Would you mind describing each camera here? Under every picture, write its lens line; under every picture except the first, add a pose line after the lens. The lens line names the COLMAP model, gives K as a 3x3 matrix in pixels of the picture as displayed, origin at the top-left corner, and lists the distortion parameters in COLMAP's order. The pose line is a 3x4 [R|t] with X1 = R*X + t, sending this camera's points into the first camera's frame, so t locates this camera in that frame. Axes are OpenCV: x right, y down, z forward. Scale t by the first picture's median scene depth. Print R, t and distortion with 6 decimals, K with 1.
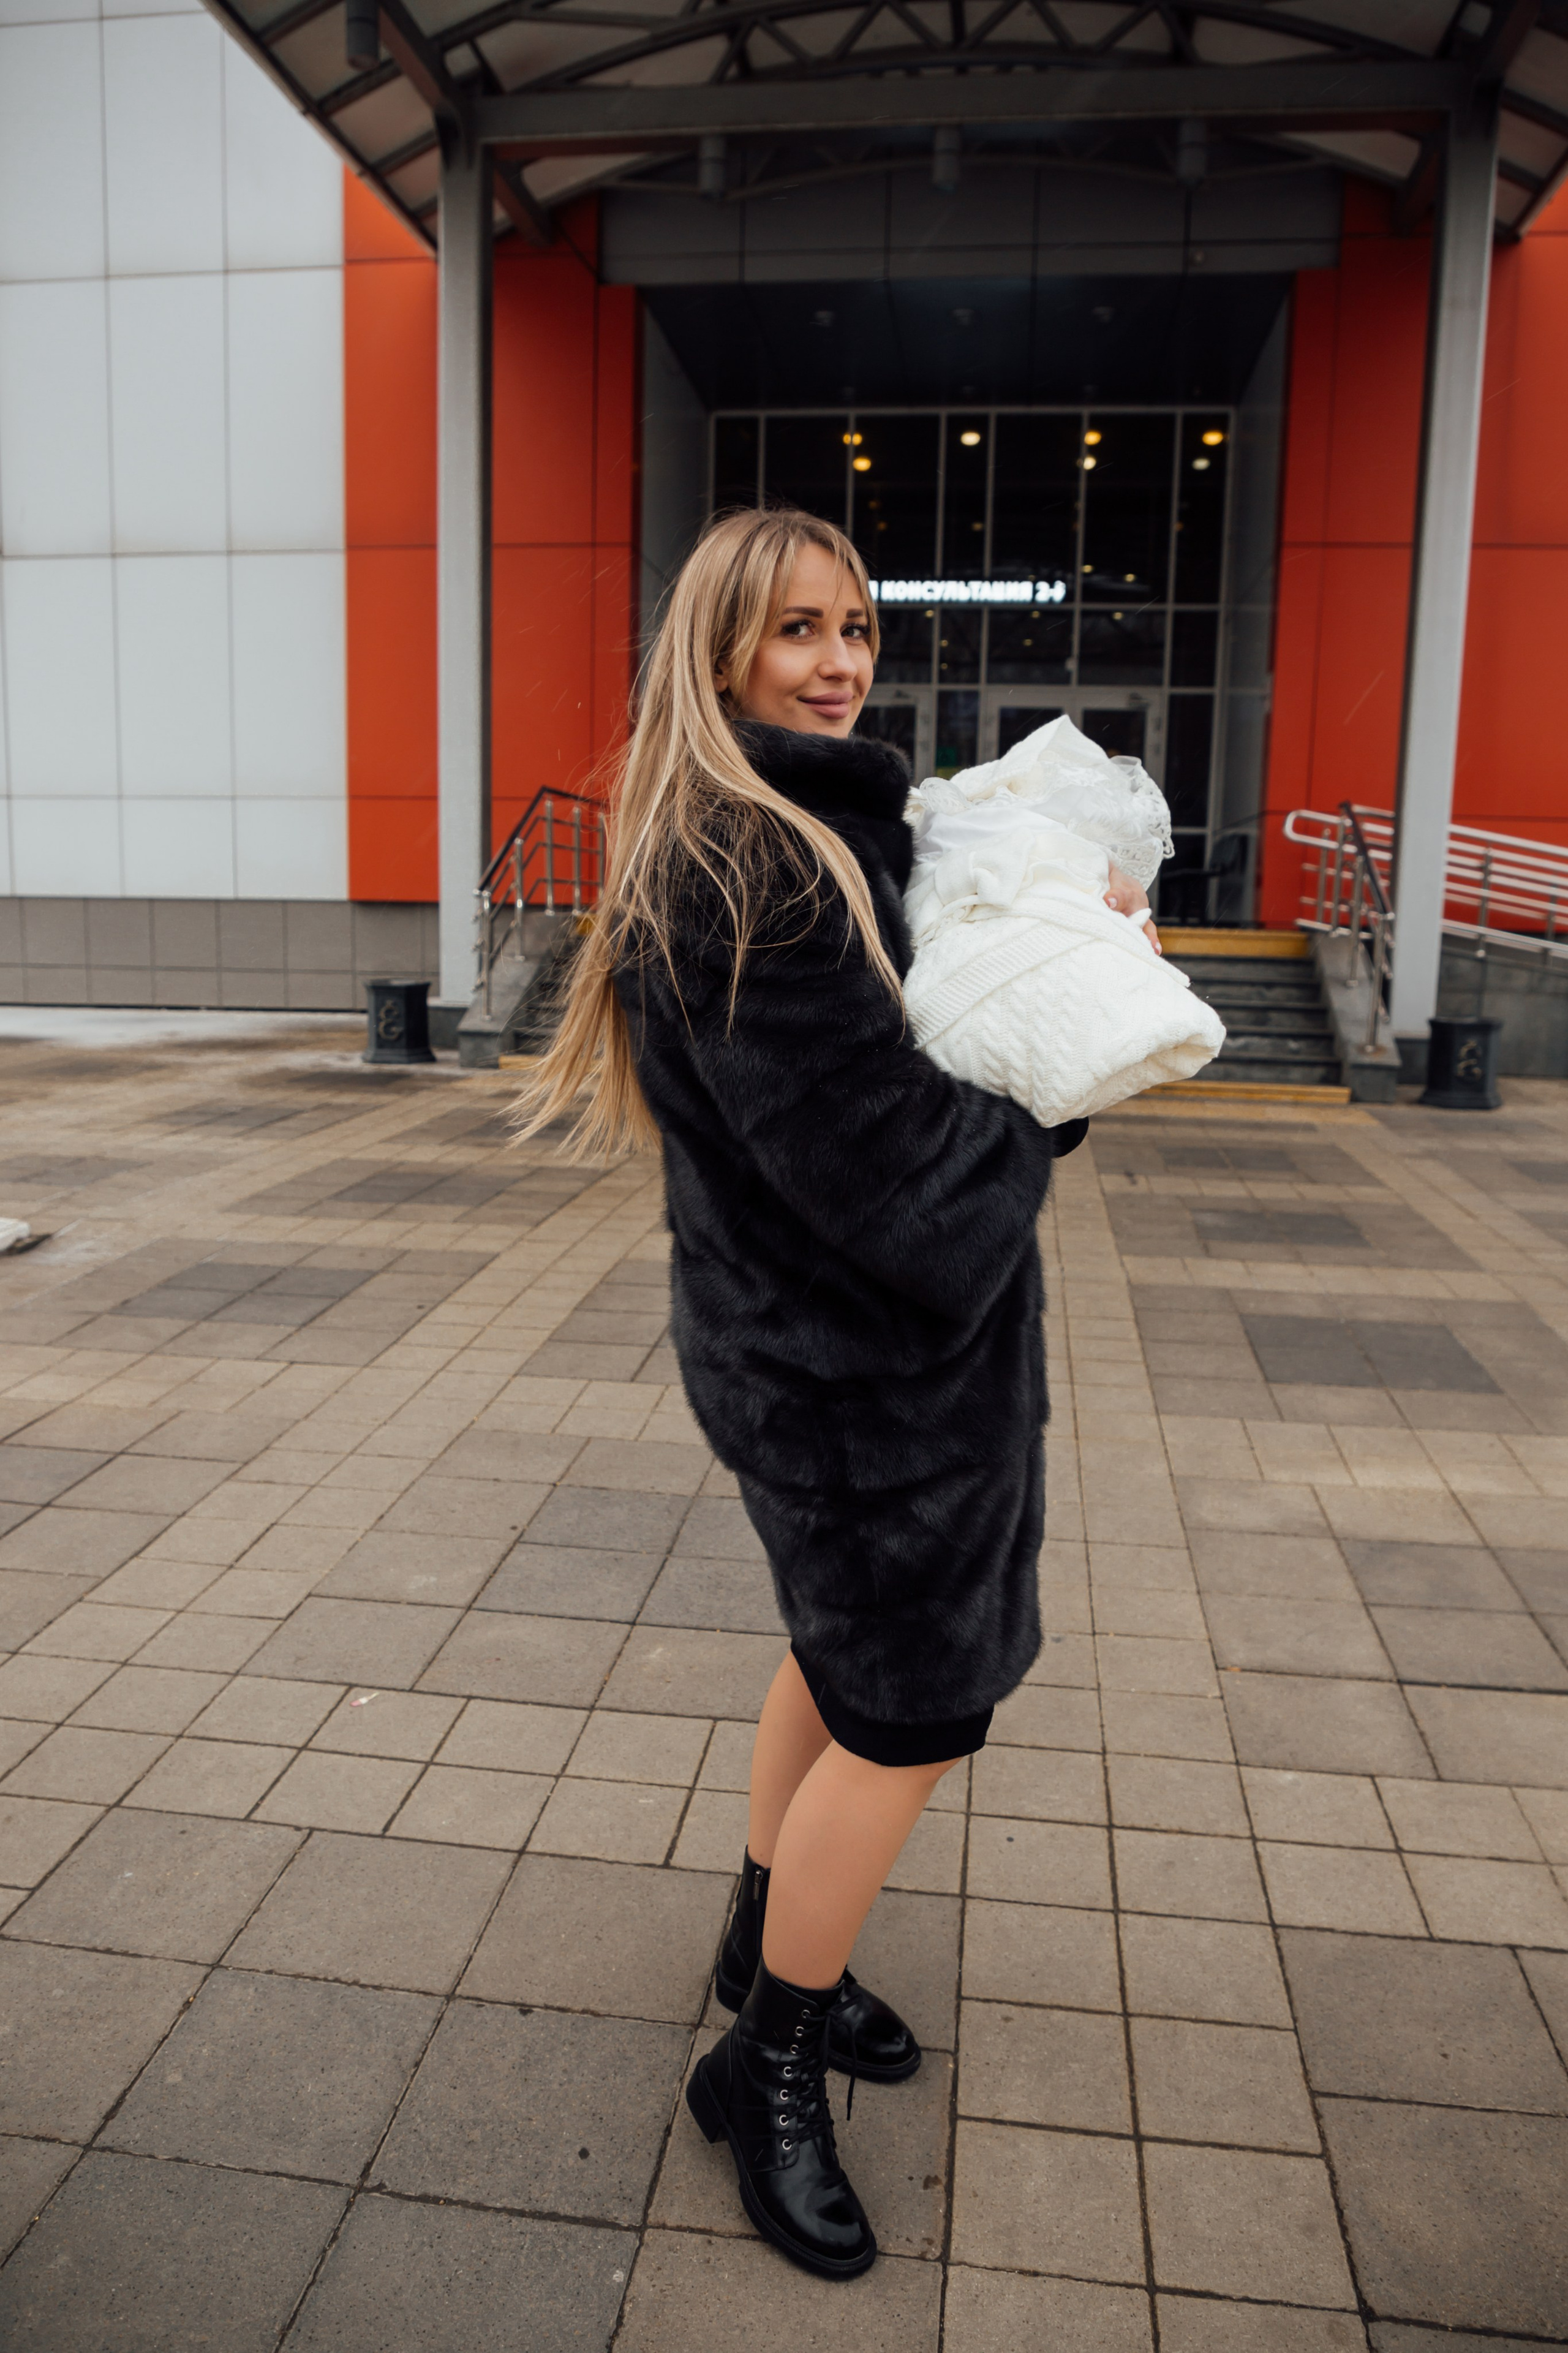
lens RADIAL K [[1752.2, 0, 787.8], [0, 1752.2, 1198.3], [0, 0, 1]] dist [-0.081587, 0.049377]
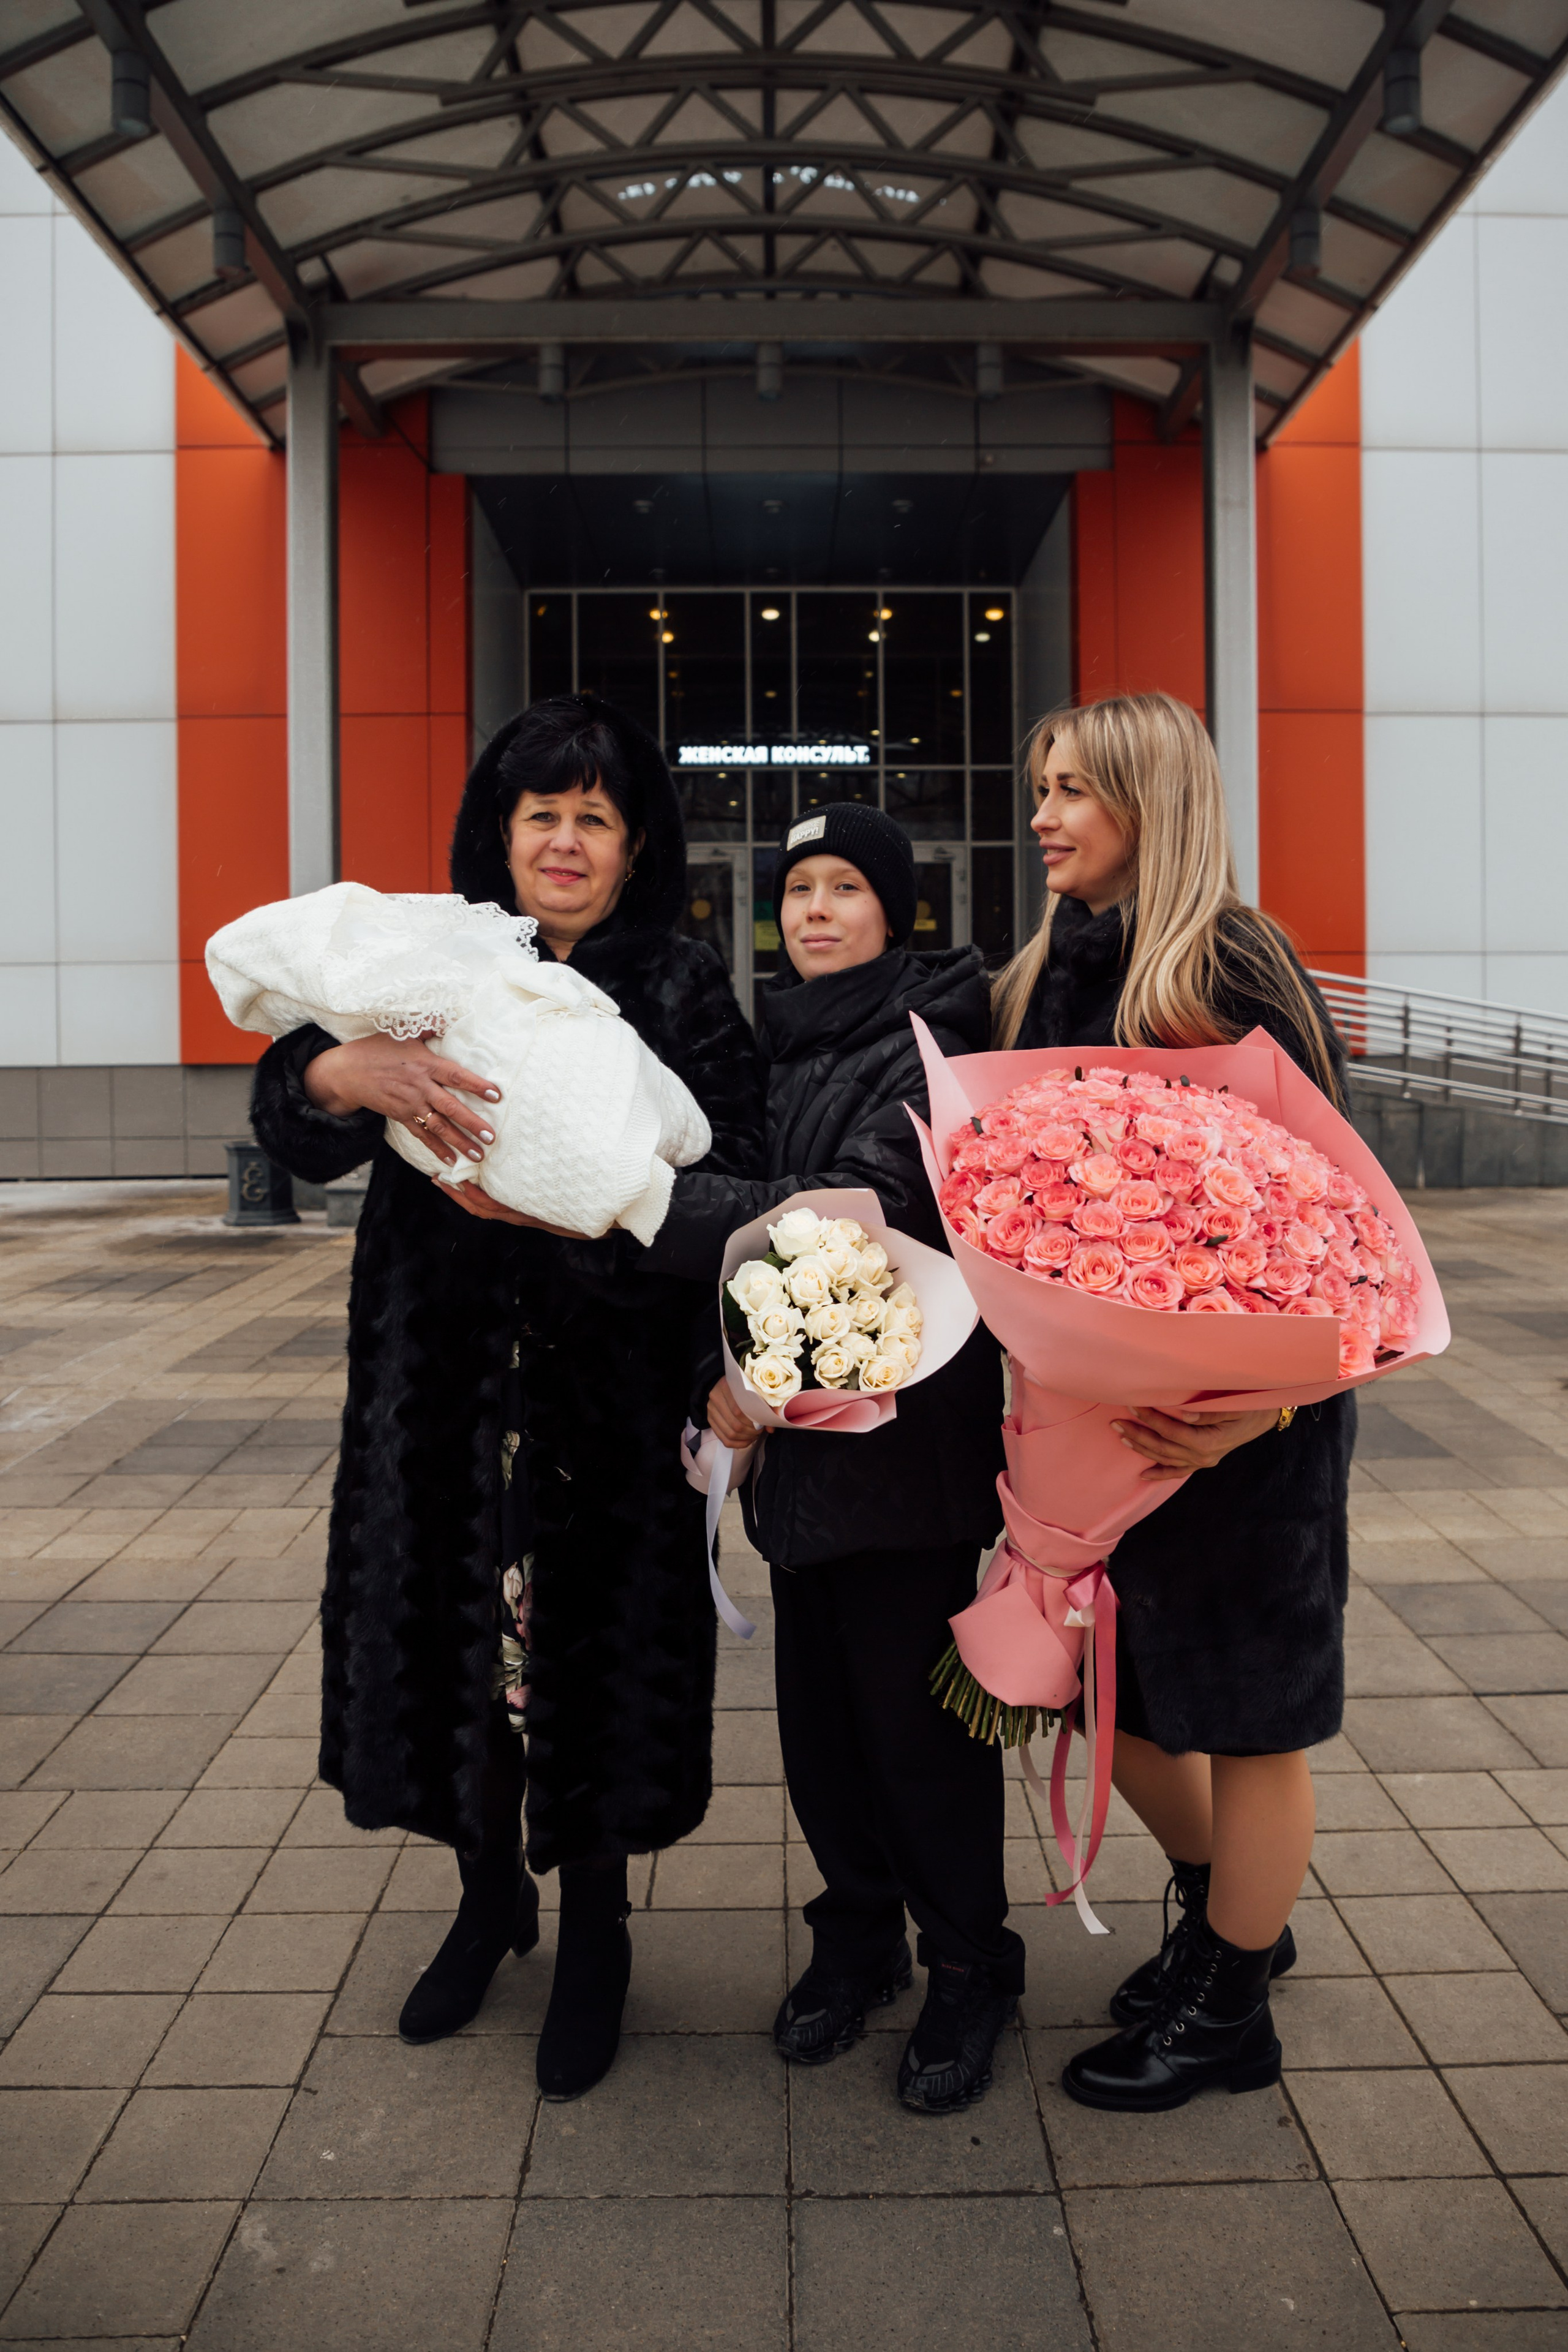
lens RADIAL K [[1787.8, 0, 806.7], [0, 1787.8, 1096.2], [0, 0, 1]] dist [-0.075968, 0.040812]
pose [[0.986813, -0.034325, 0.158182, -0.082022], [0.056938, 0.988410, -0.140724, 0.009979], [-0.151518, 0.147875, 0.977331, -0.038406]]
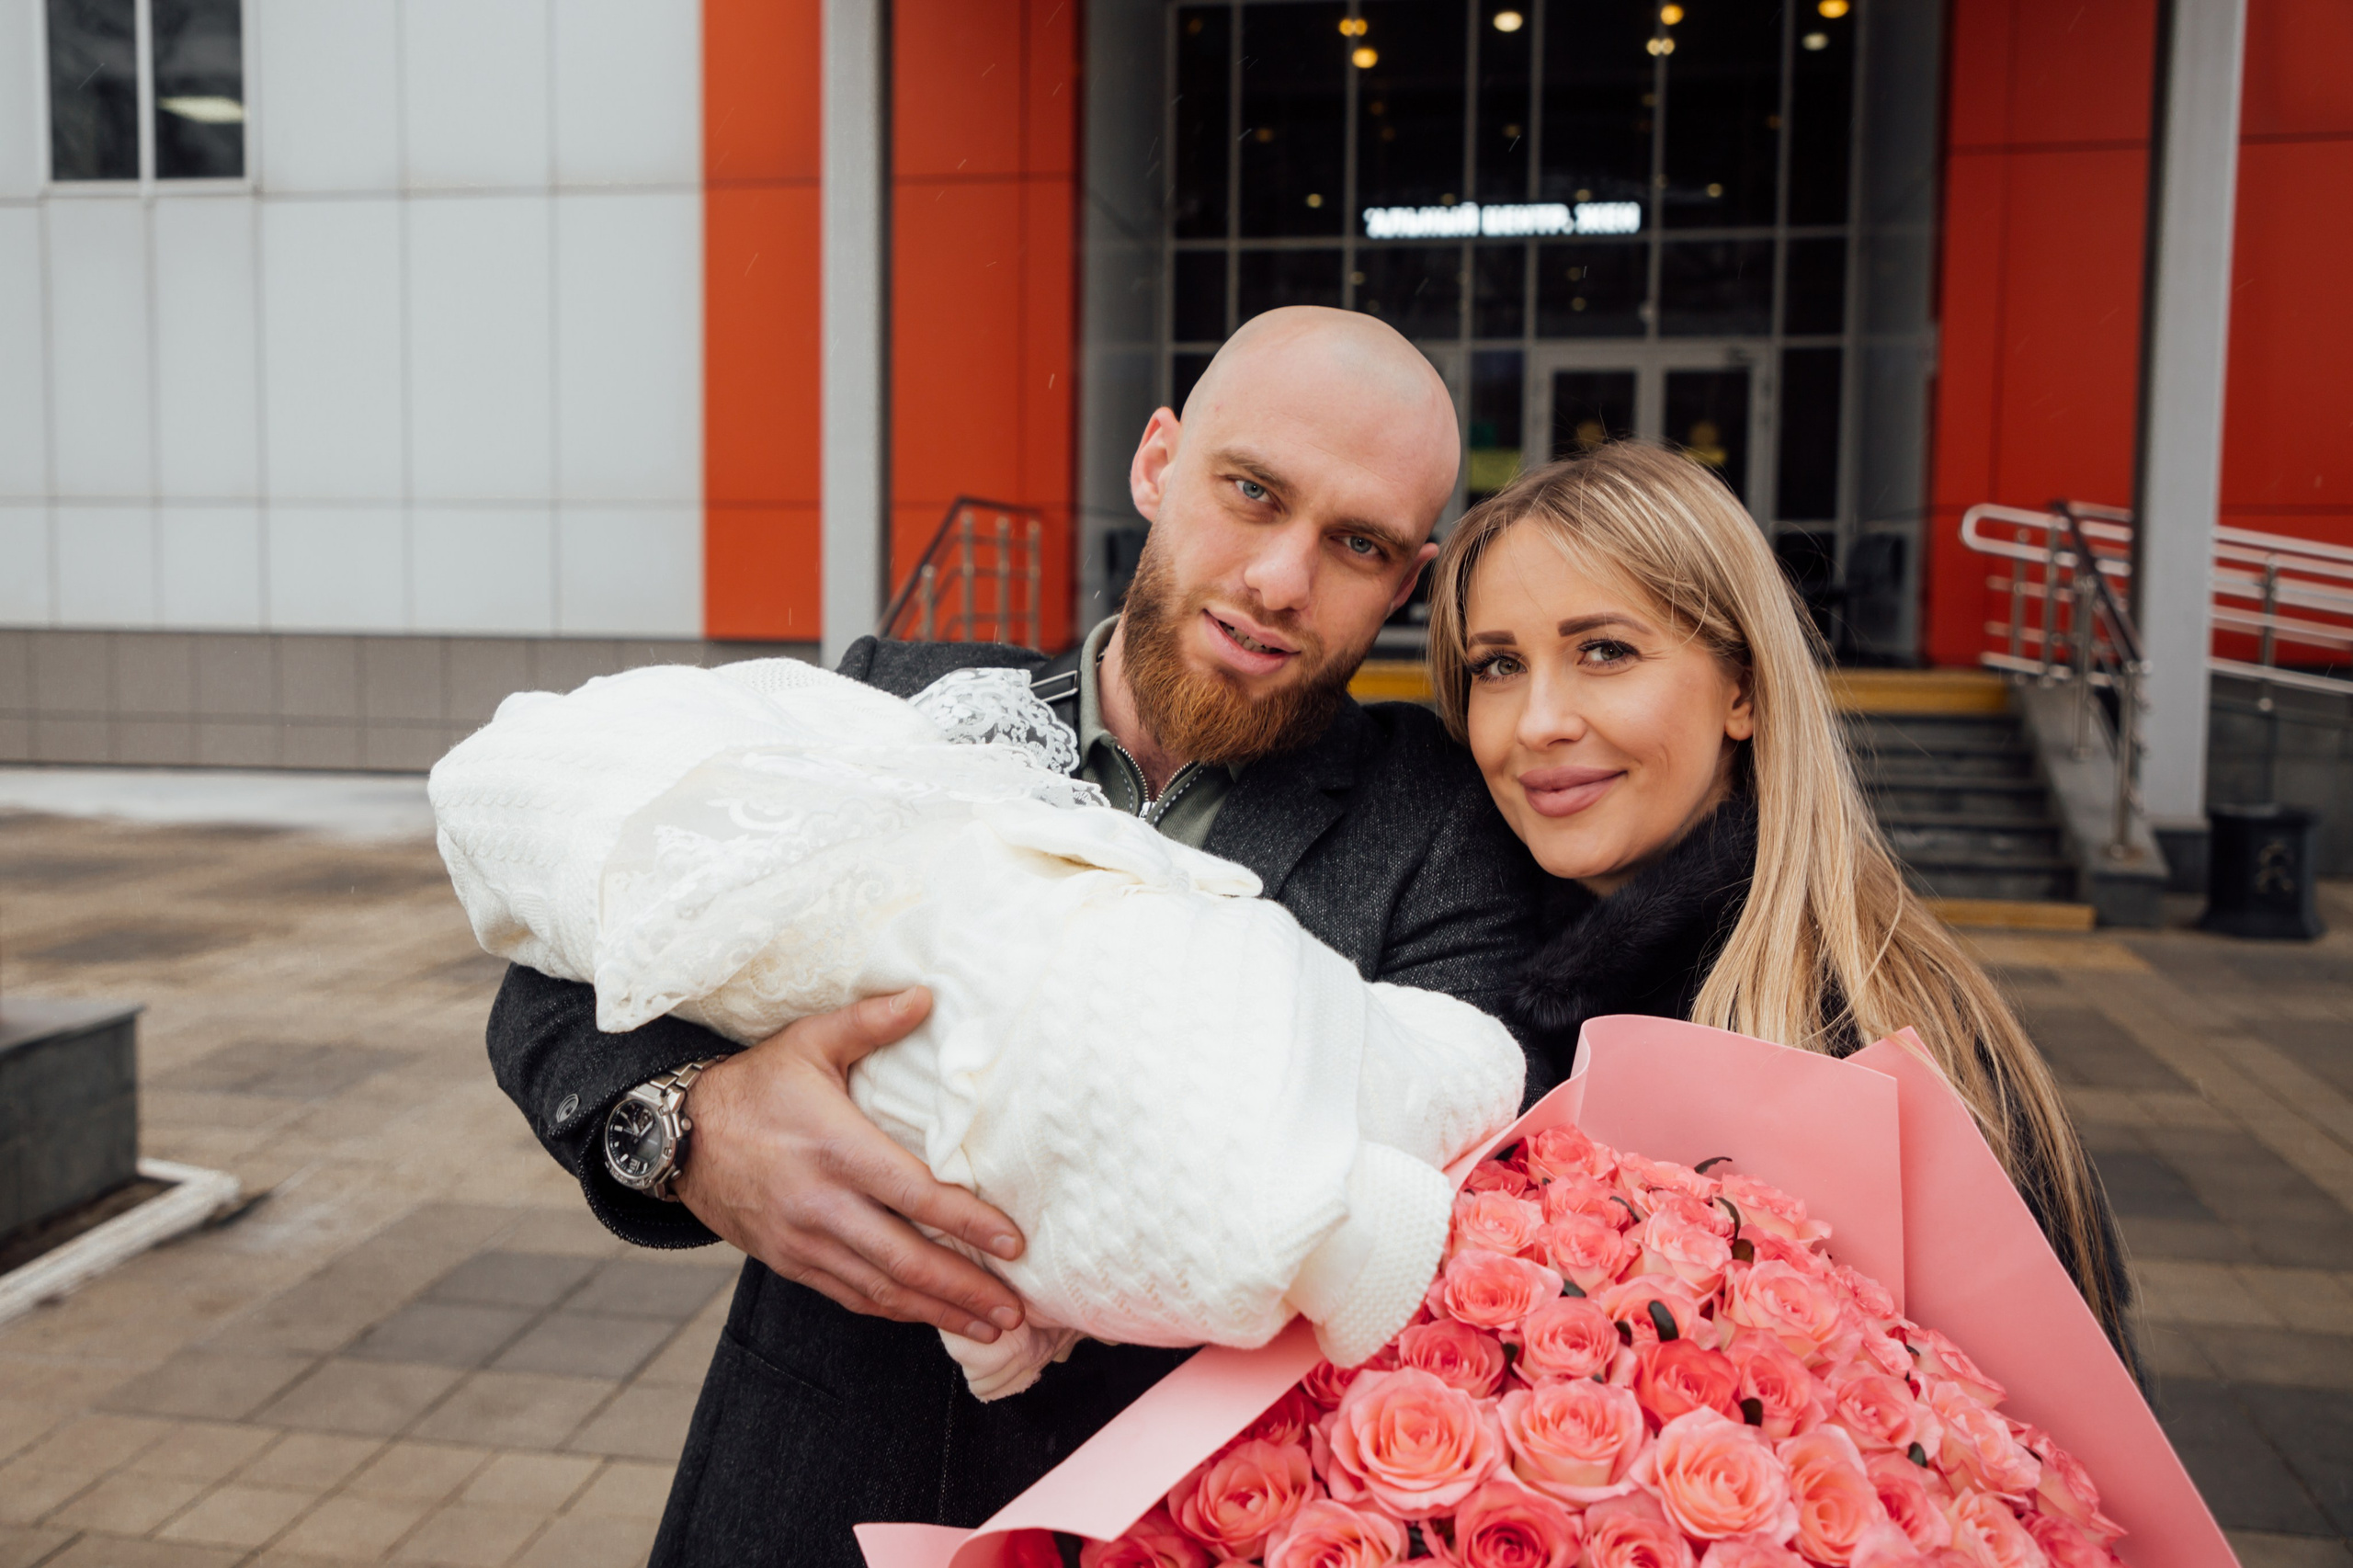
lens RADIAL K [[2180.7, 0, 1114.5], [0, 2180.7, 722.8], [0, 0, 1]] dist [0.023317, 0.026137]
pose [[0.998254, -0.008479, -0.058463, -0.021644], [0.002659, 0.995093, -0.098909, -0.050696], [0.059015, 0.098581, 0.993378, 0.080358]]
